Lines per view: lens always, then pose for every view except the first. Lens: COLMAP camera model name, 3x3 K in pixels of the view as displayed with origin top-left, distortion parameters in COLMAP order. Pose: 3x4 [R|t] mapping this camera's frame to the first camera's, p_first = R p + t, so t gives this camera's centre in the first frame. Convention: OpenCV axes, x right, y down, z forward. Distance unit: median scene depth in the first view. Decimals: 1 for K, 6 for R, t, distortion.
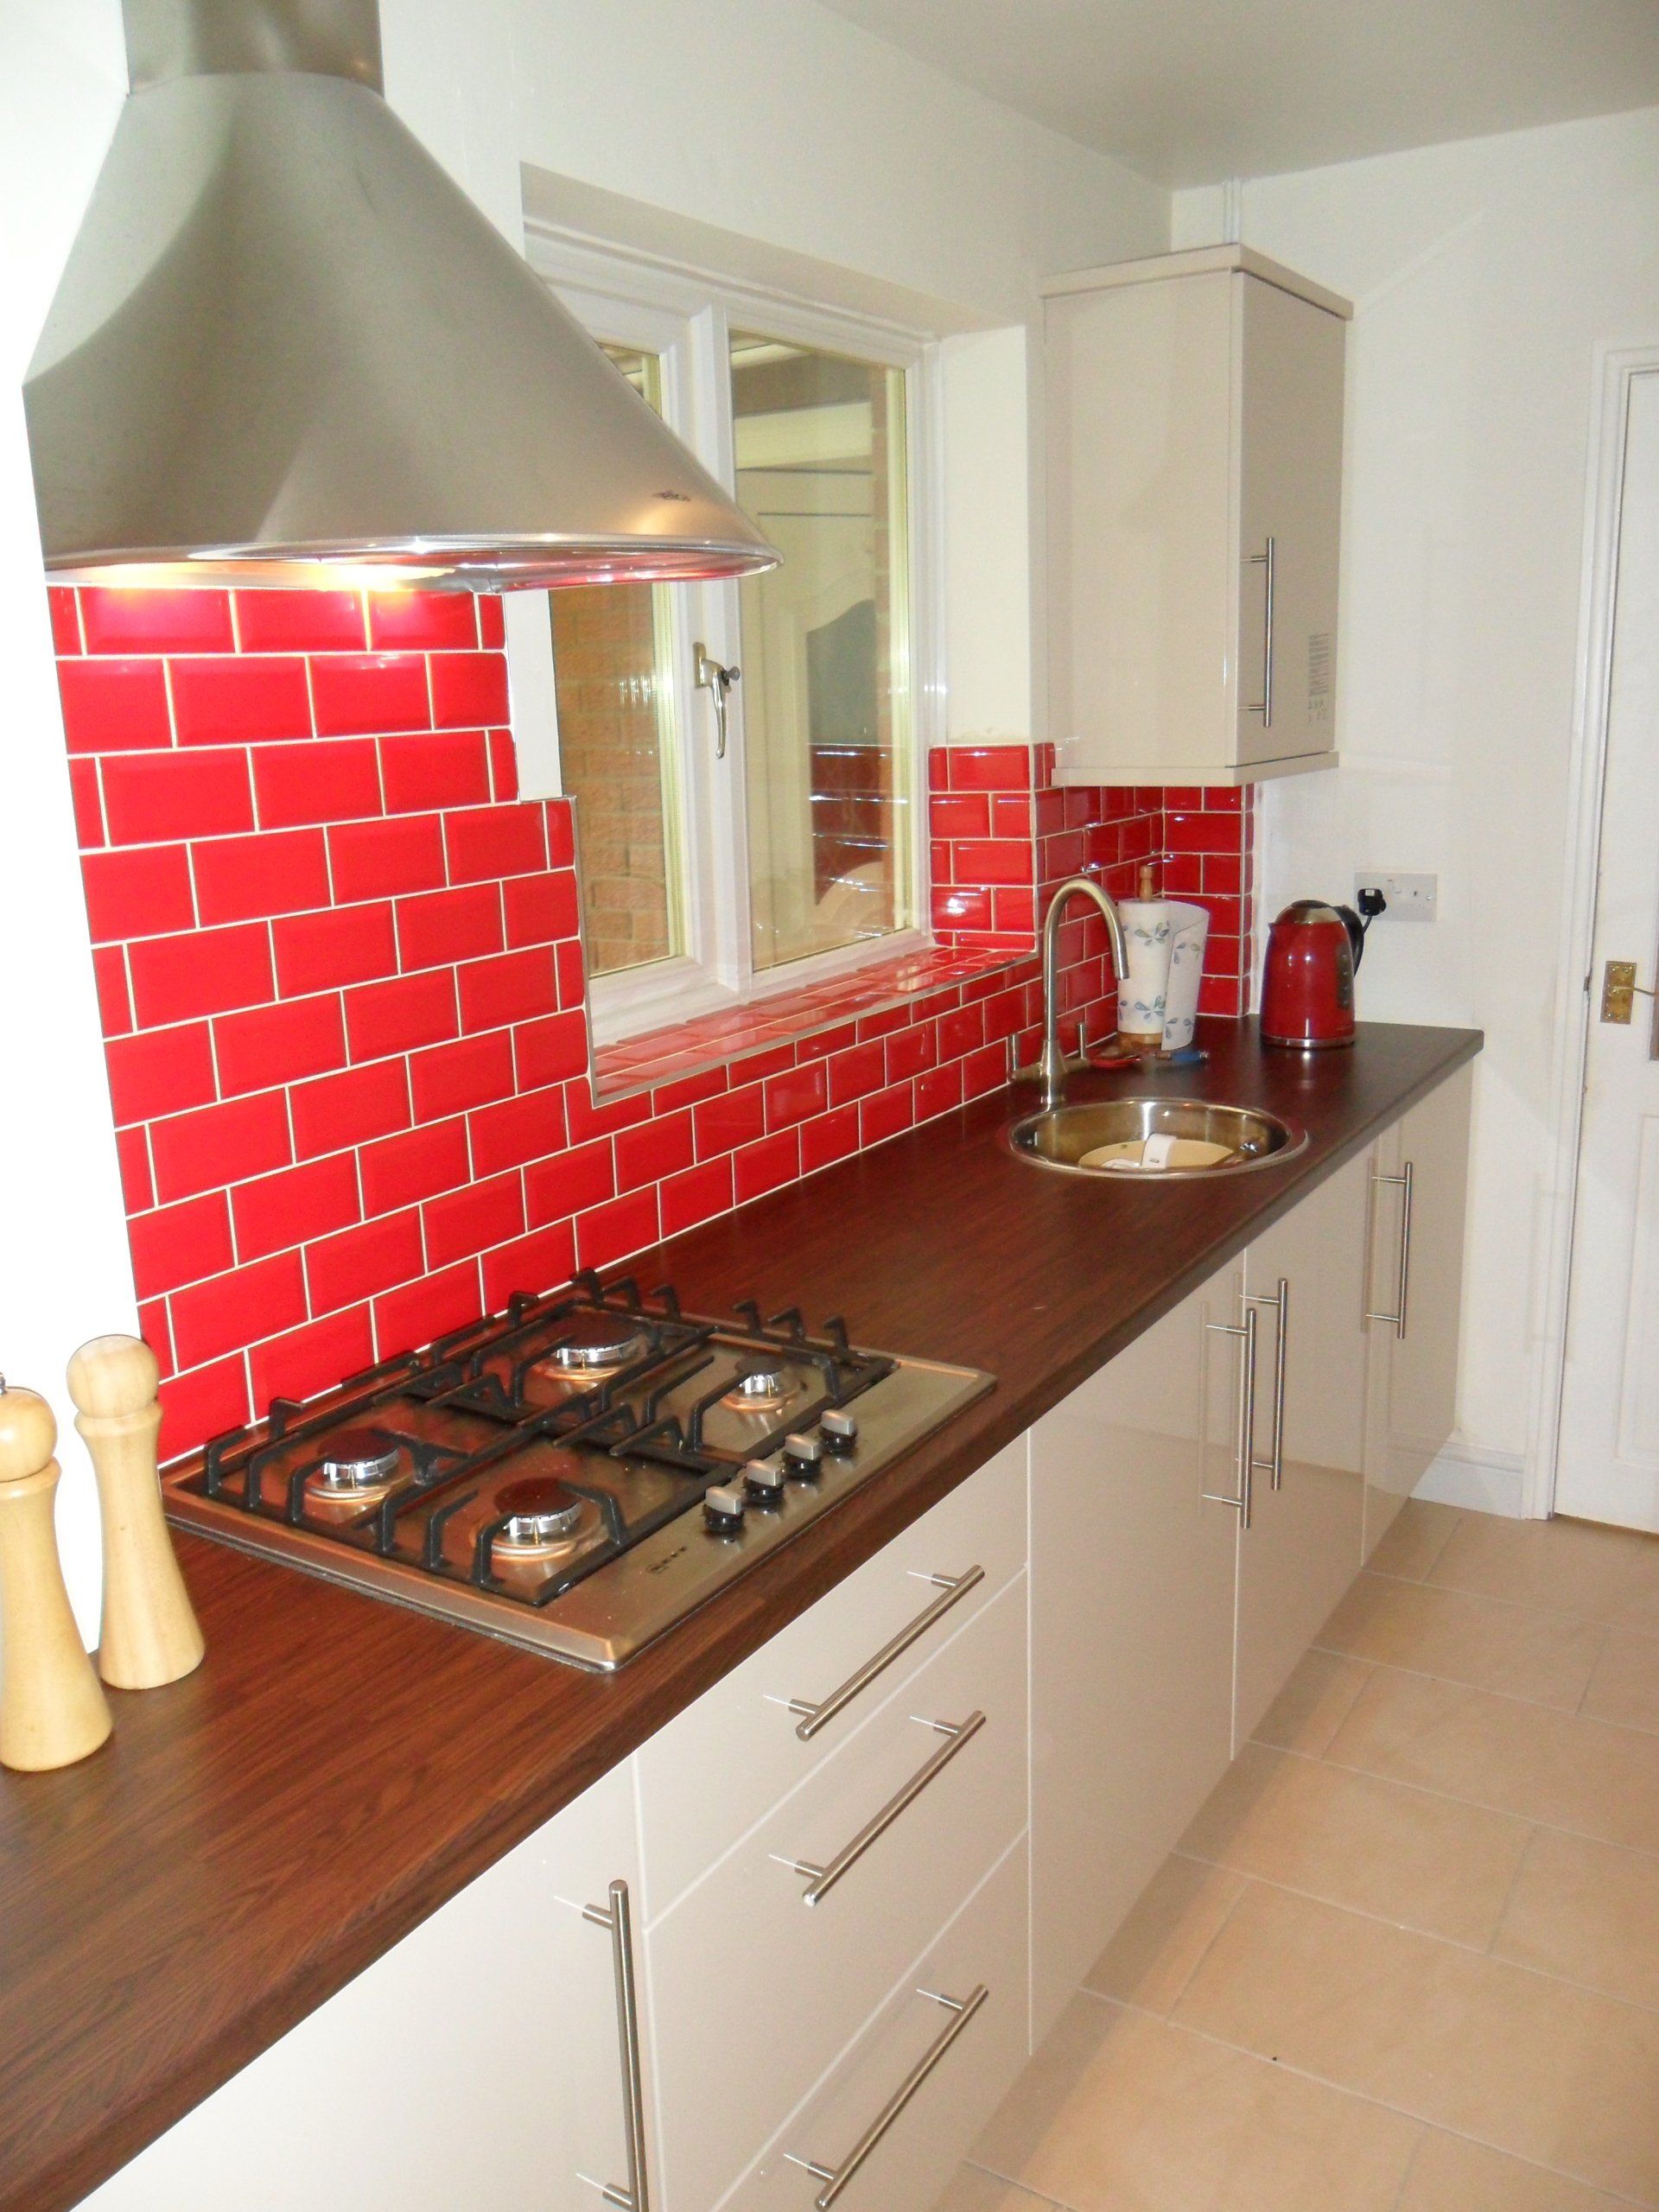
lens RADIAL K [[1787.1, 0, 829.5], [0, 1787.1, 1106.0], [0, 0, 1]] dist [-0.026648, 0.007157]
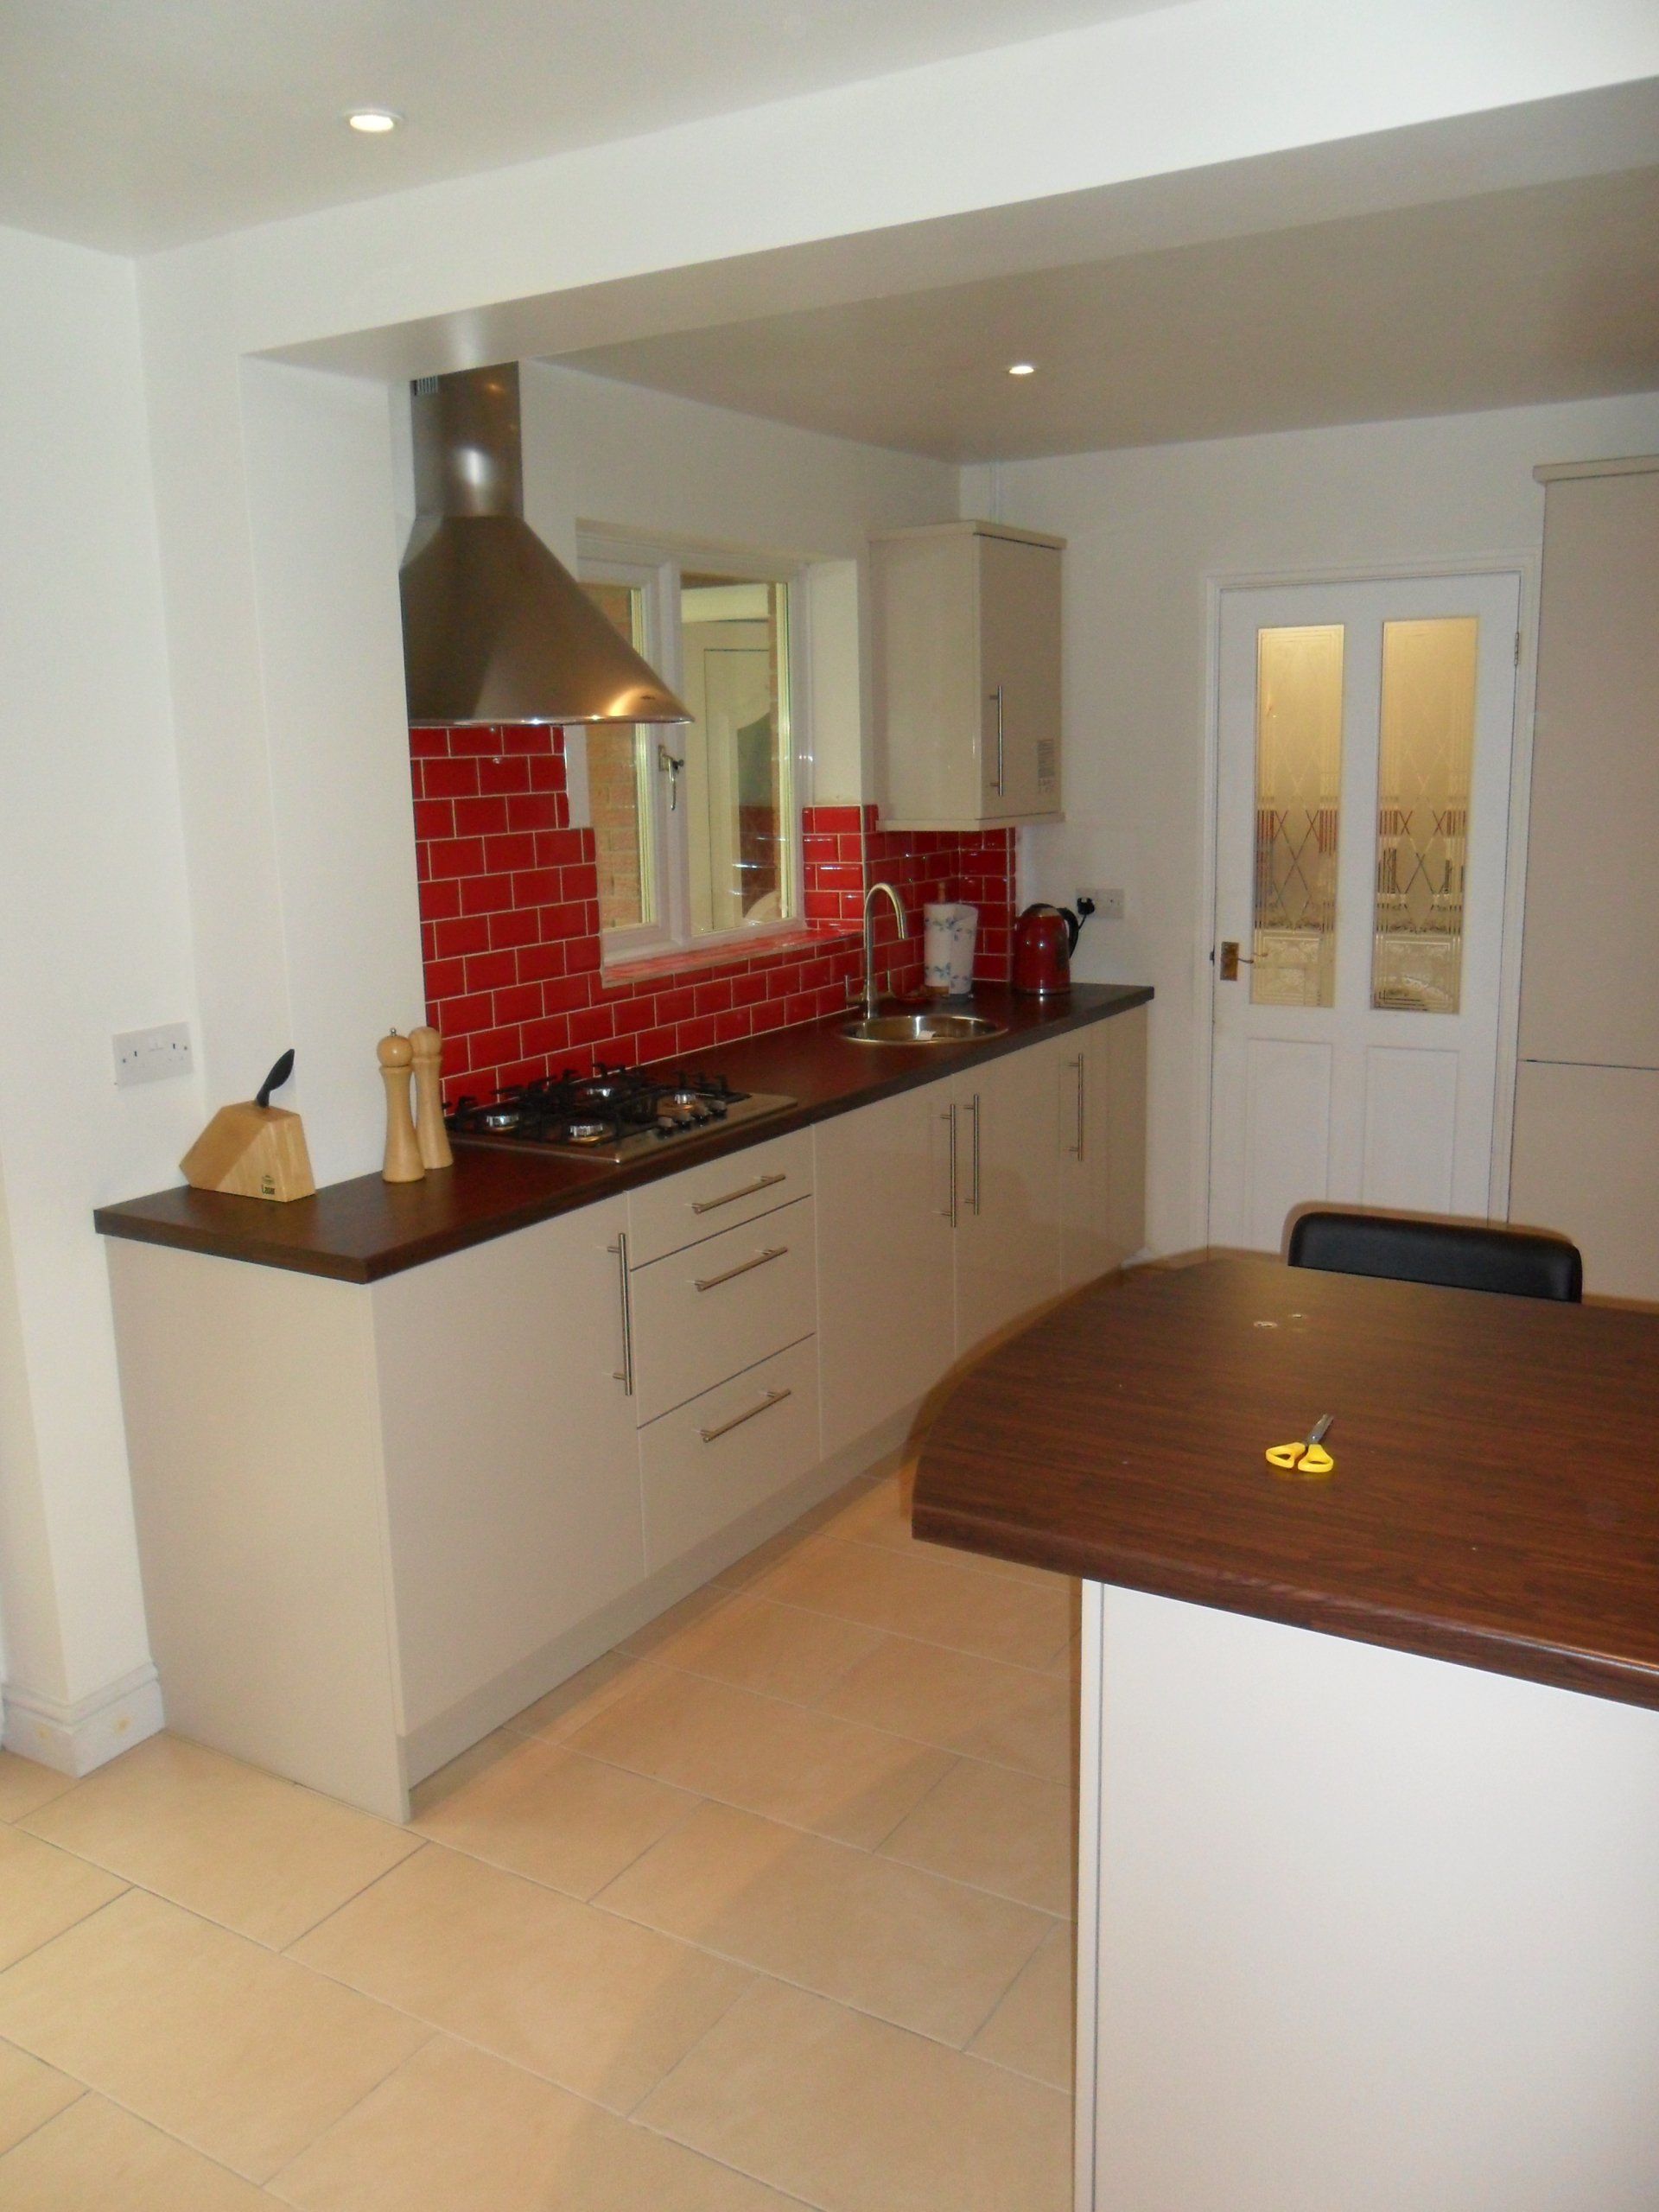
lens RADIAL K [[1787.1, 0, 829.5], [0, 1787.1, 1106.0], [0, 0, 1]] dist [-0.026648, 0.007157]
pose [[0.999809, 0.007953, 0.017829, 0.056016], [-0.007290, 0.999289, -0.036978, 0.141147], [-0.018110, 0.036841, 0.999157, -0.660244]]
